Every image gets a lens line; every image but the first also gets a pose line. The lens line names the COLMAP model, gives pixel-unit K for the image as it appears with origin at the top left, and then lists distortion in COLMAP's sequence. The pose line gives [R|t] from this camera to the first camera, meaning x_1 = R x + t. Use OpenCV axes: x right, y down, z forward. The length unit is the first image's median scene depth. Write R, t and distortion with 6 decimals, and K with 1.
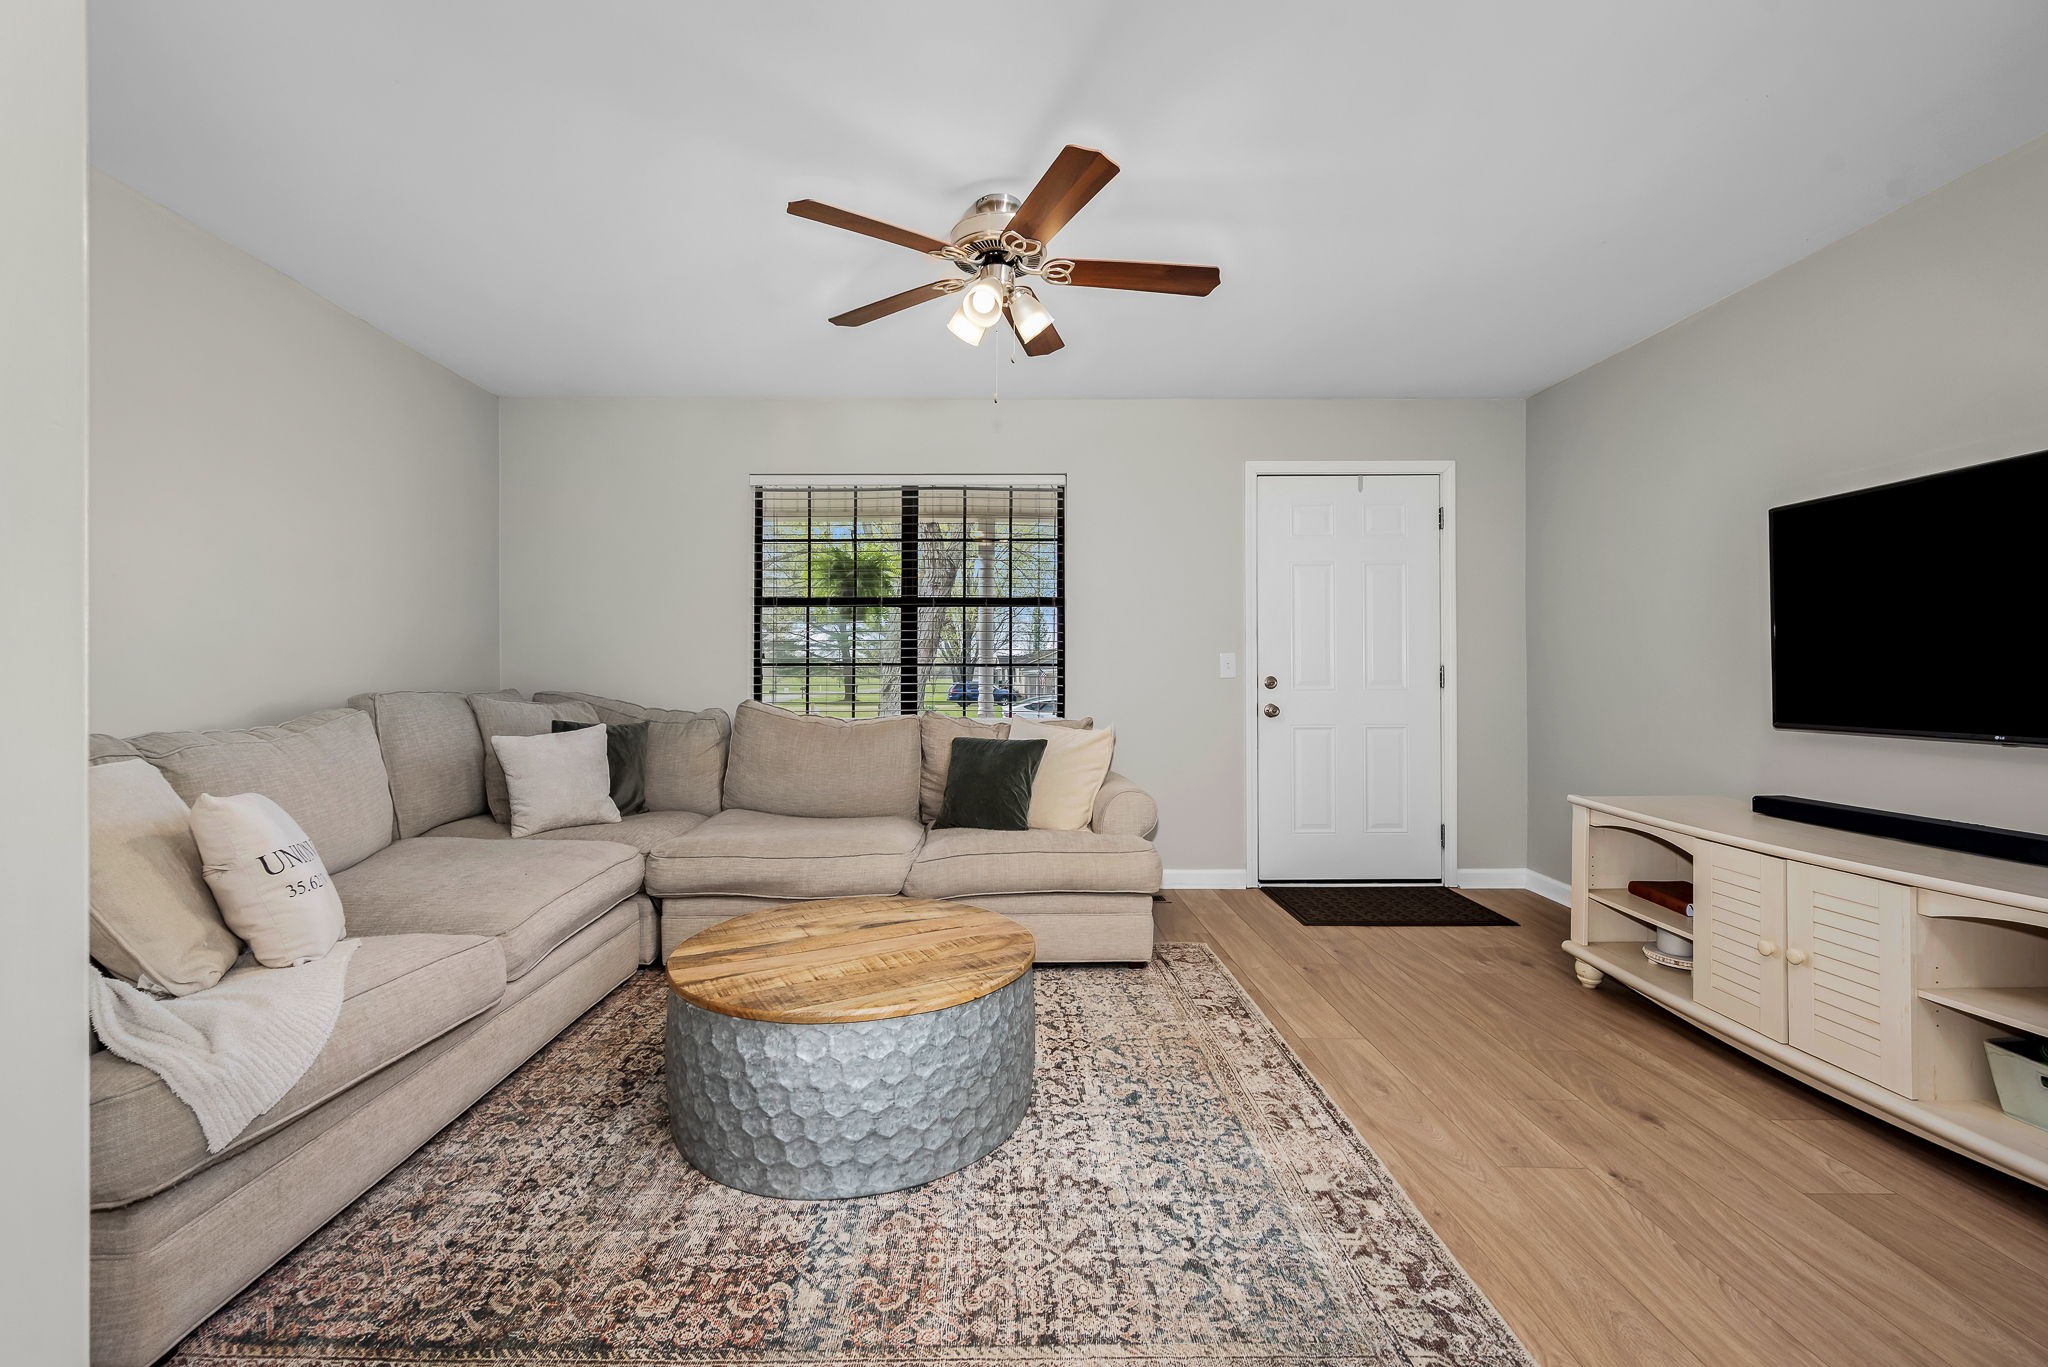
lens RADIAL K [[841.3, 0, 968.4], [0, 841.3, 686.5], [0, 0, 1]] dist [-0.004395, 0.001102]
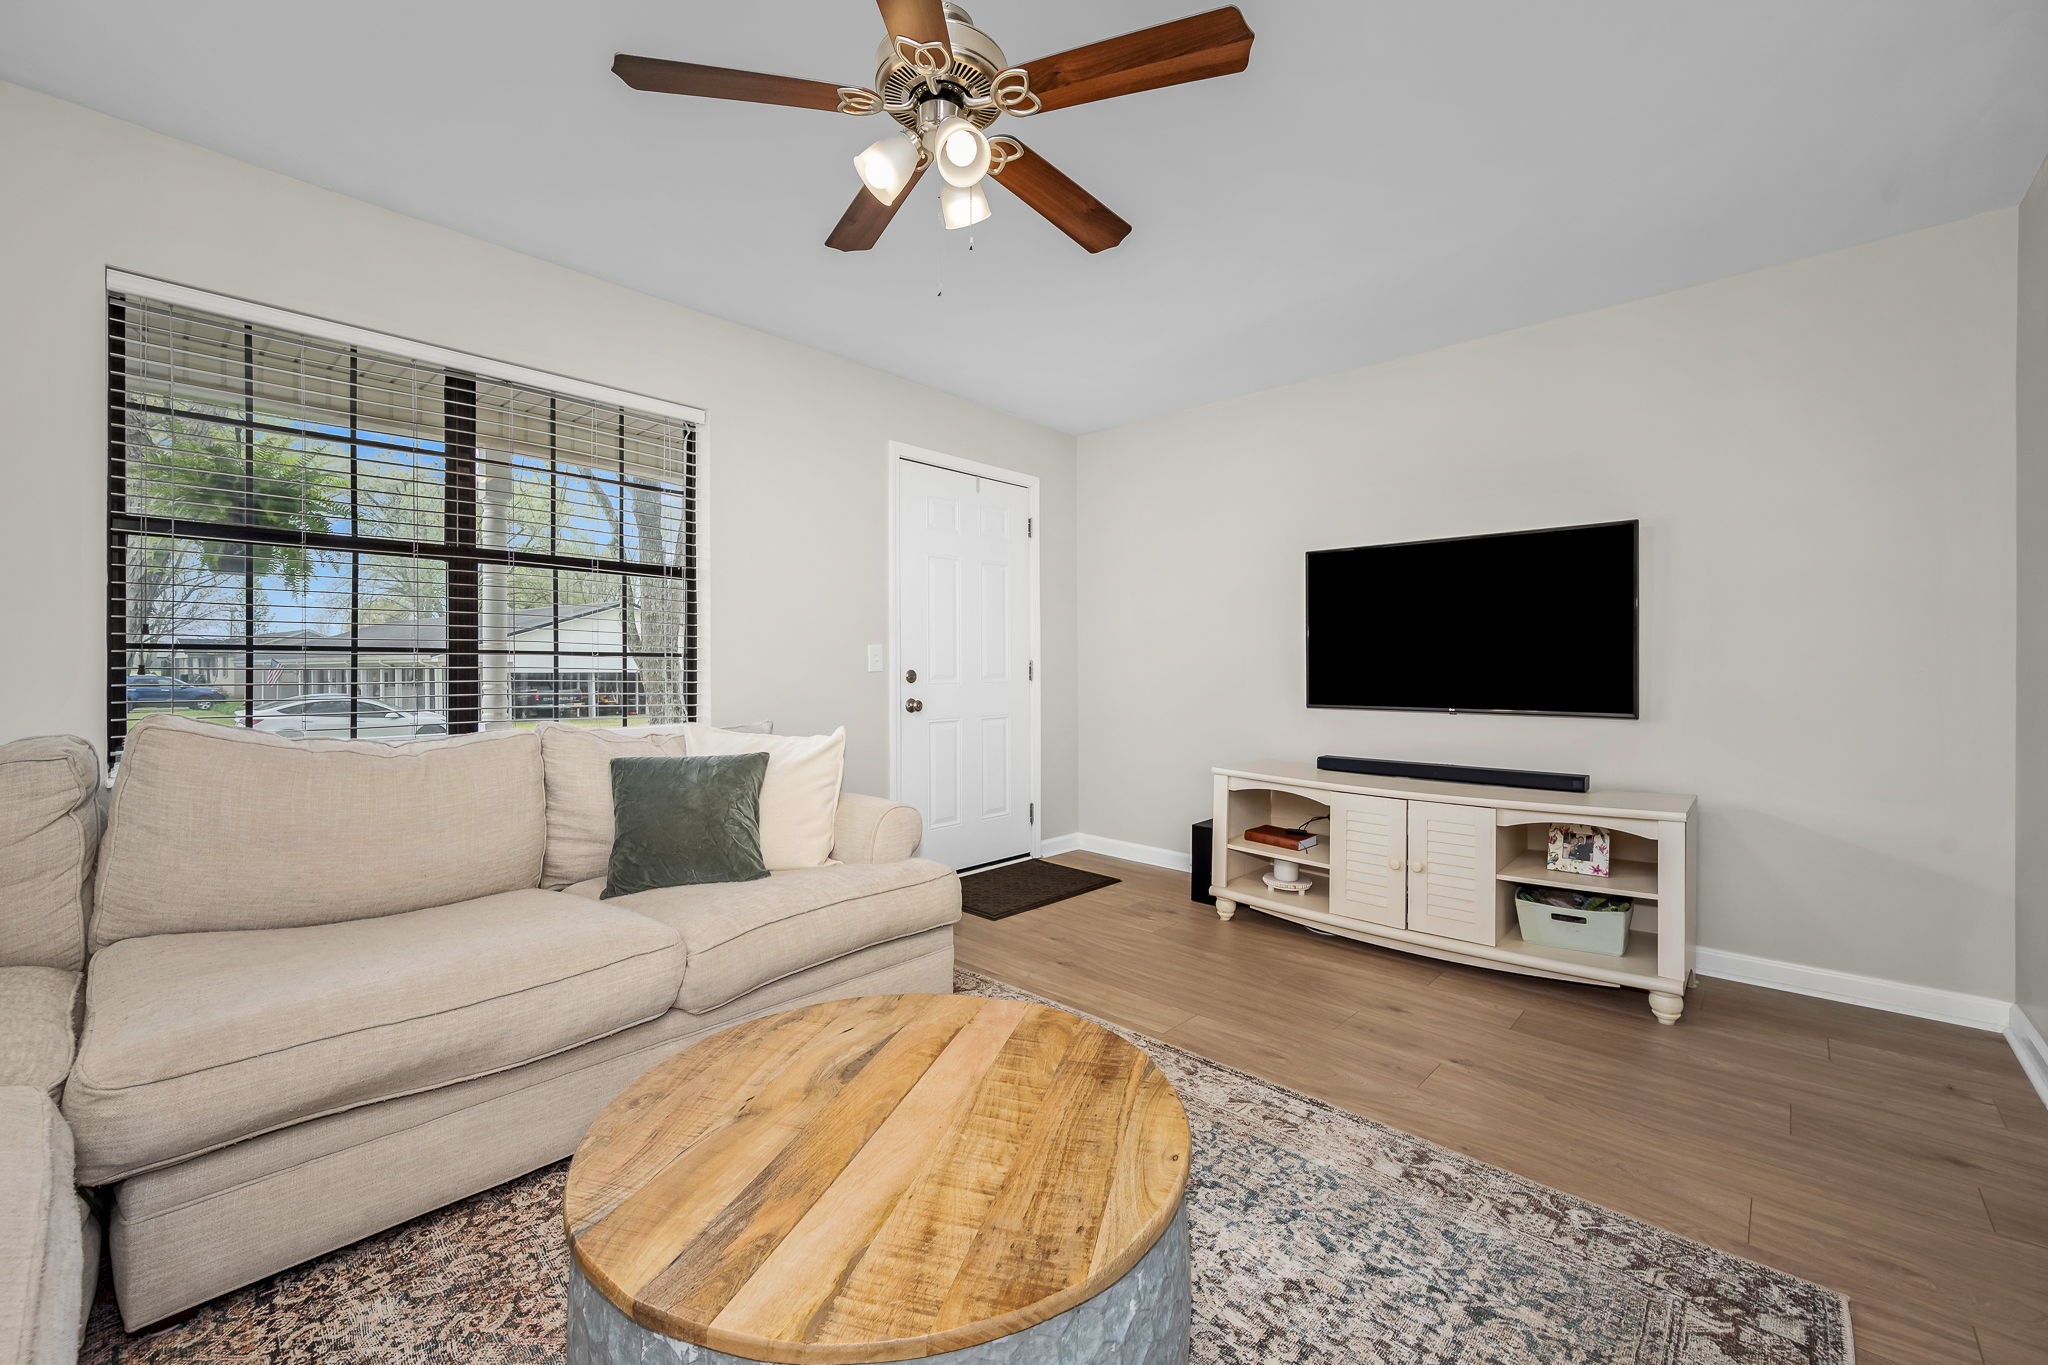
lens RADIAL K [[841.3, 0, 1019.1], [0, 841.3, 681.6], [0, 0, 1]] dist [-0.004395, 0.001102]
pose [[0.681765, -0.009875, 0.731505, -0.370763], [0.007669, 0.999950, 0.006351, -0.004913], [-0.731531, 0.001280, 0.681807, 0.373054]]
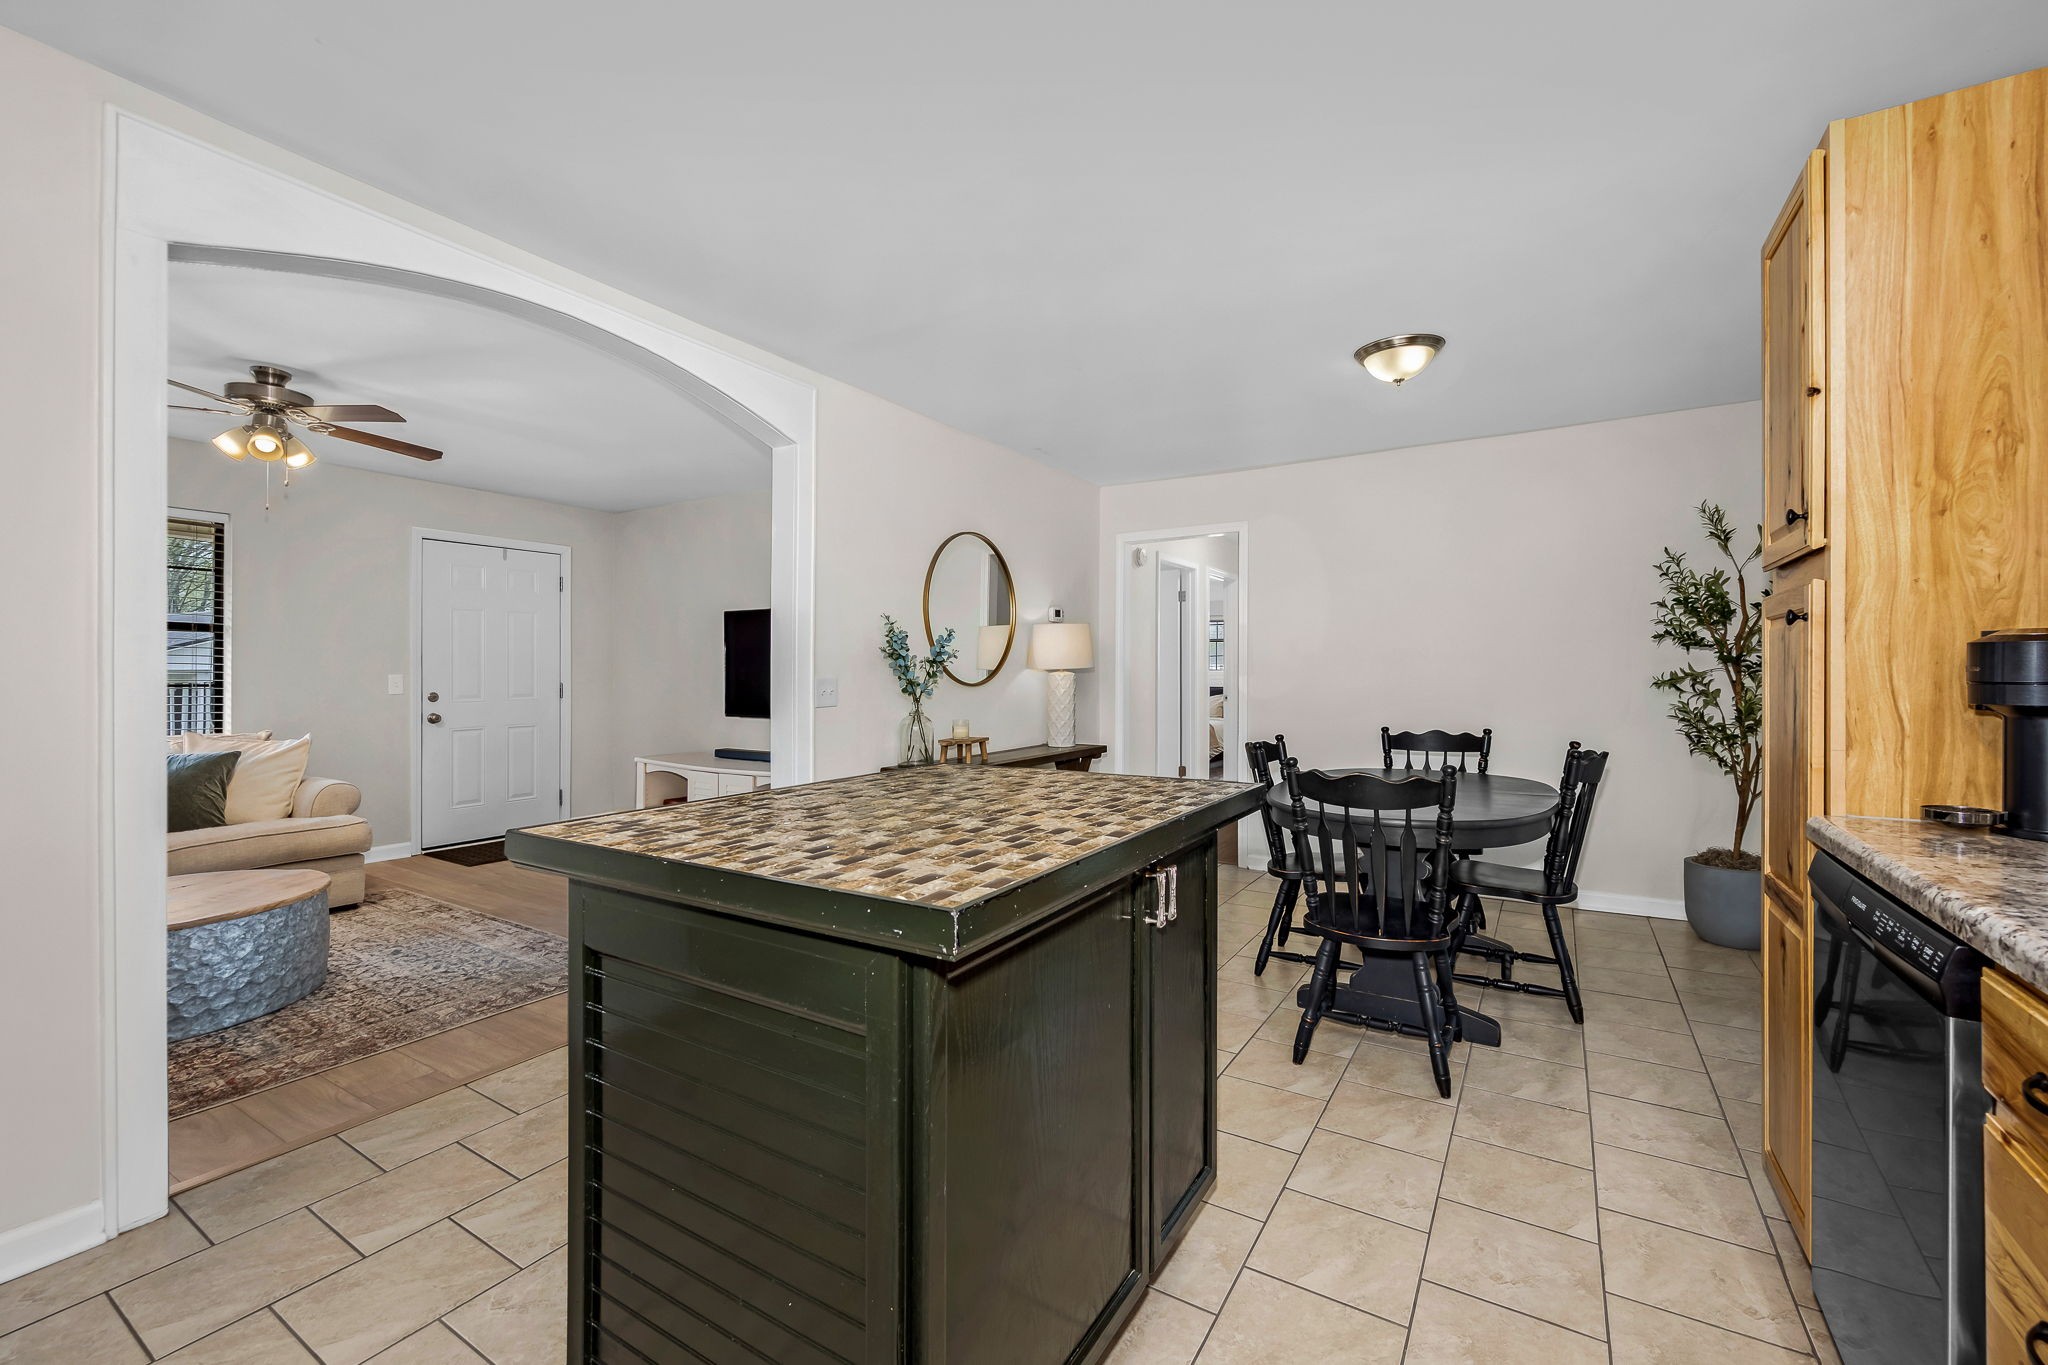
lens RADIAL K [[841.3, 0, 1027.7], [0, 841.3, 665.0], [0, 0, 1]] dist [-0.004395, 0.001102]
pose [[0.504214, 0.011646, 0.863500, -0.444741], [0.009585, 0.999772, -0.019081, -0.030518], [-0.863526, 0.017898, 0.503987, -0.677274]]
